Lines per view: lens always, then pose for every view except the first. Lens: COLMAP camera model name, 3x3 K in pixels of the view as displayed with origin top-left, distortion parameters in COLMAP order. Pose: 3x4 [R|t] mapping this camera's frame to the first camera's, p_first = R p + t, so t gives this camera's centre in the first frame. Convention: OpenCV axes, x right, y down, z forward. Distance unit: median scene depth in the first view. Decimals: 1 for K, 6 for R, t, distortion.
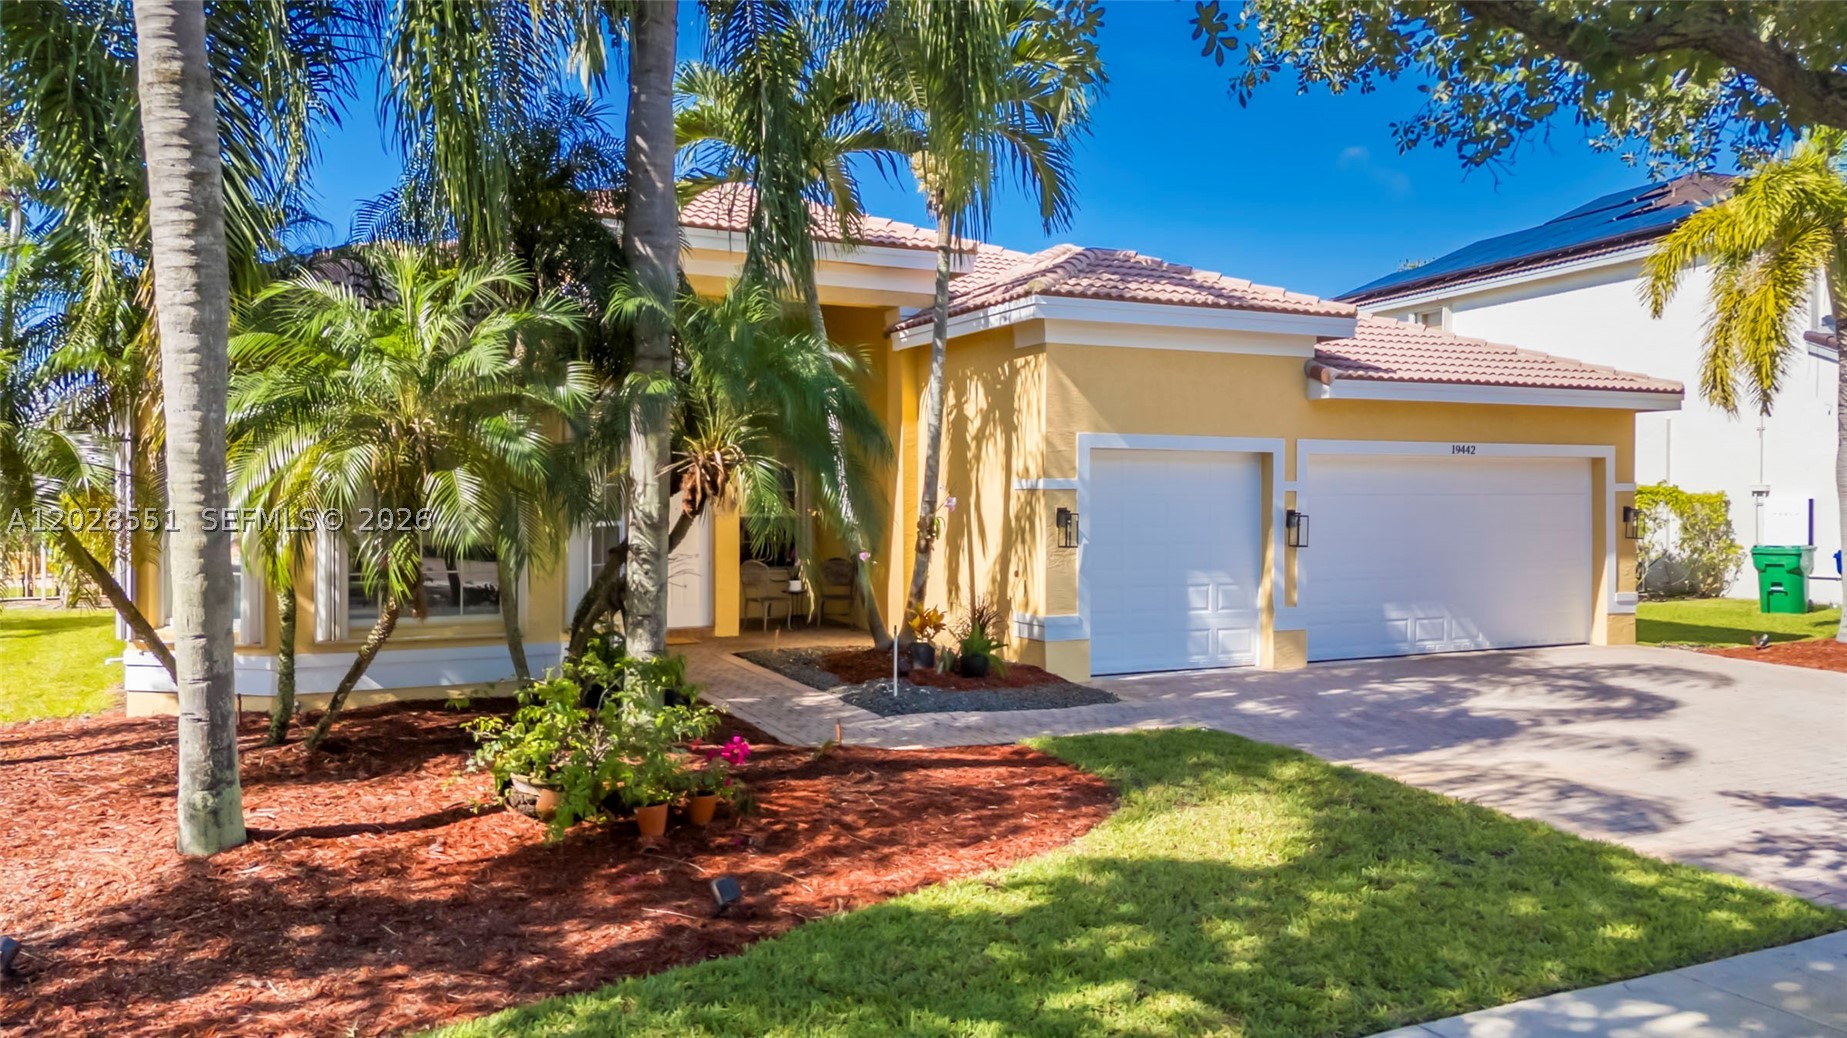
lens RADIAL K [[1382.7, 0, 907.6], [0, 1382.7, 516.5], [0, 0, 1]] dist [0.074516, 0.008870]
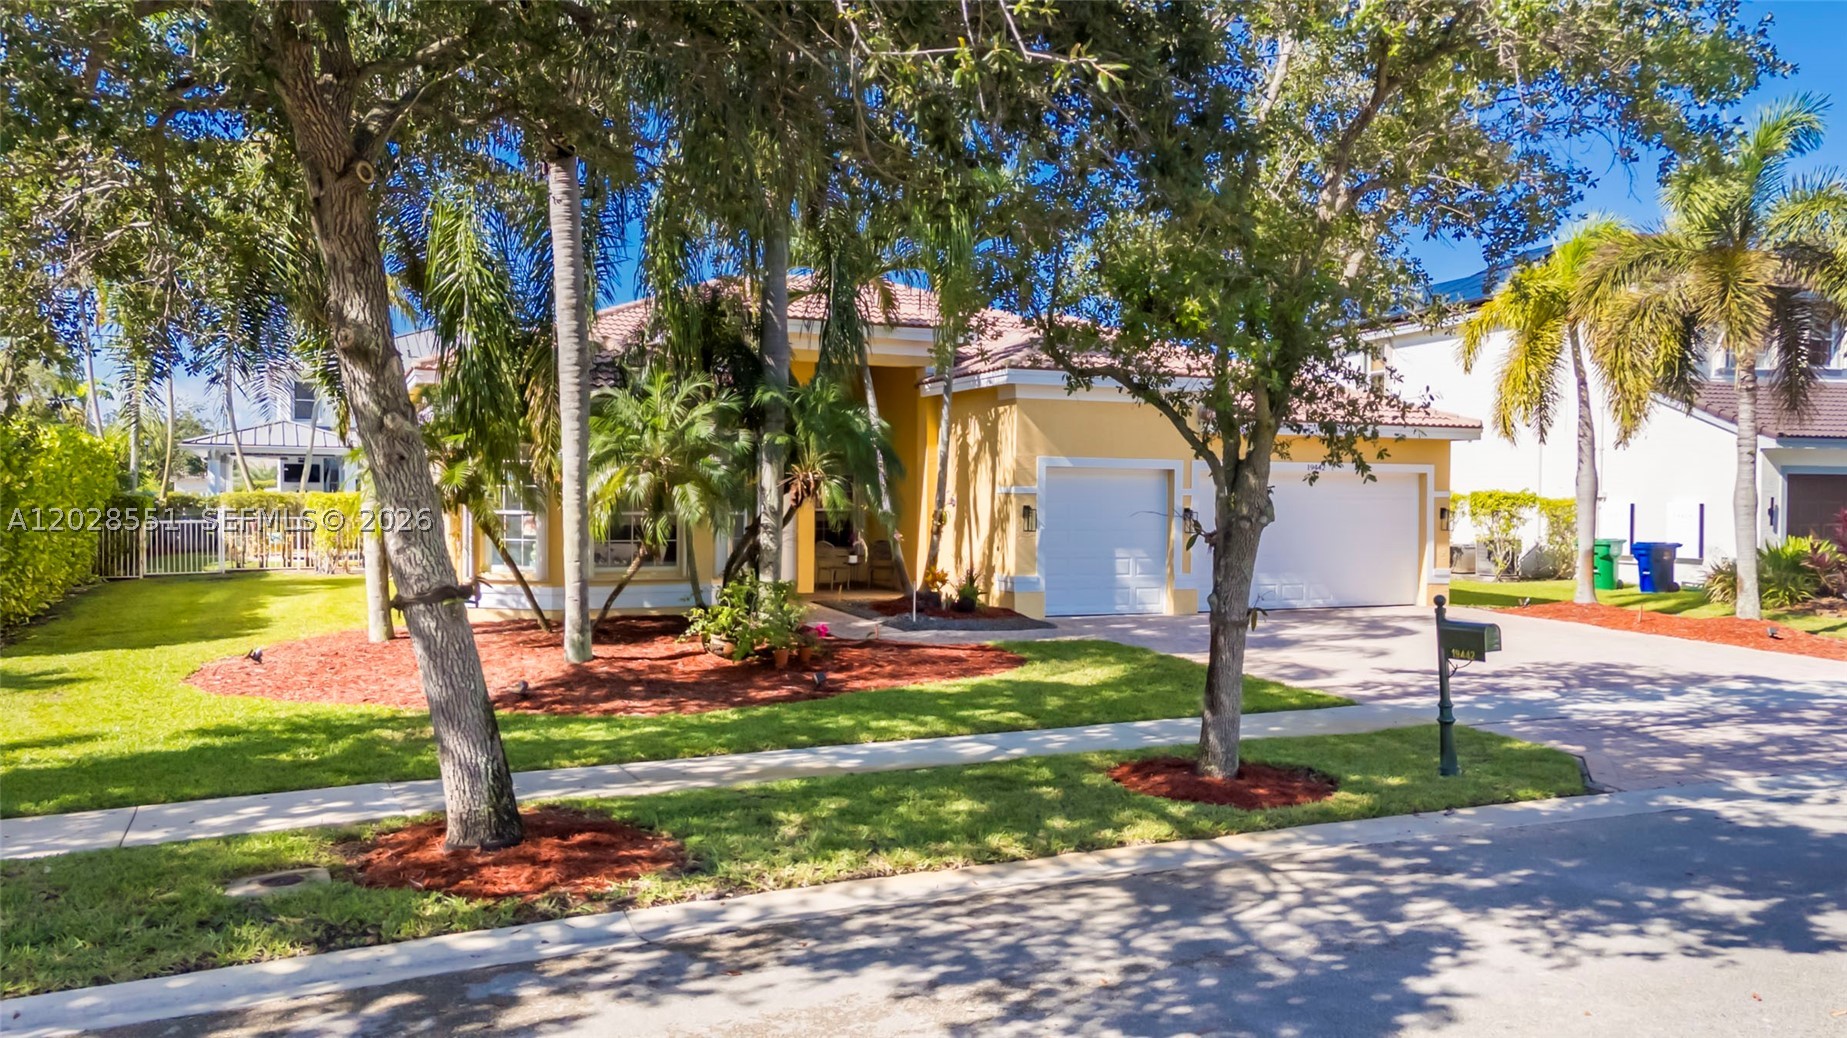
lens RADIAL K [[1382.7, 0, 936.2], [0, 1382.7, 517.8], [0, 0, 1]] dist [0.074516, 0.008870]
pose [[0.999756, 0.006523, -0.021113, 0.044579], [-0.006490, 0.999978, 0.001624, 0.005548], [0.021123, -0.001487, 0.999776, -0.542199]]
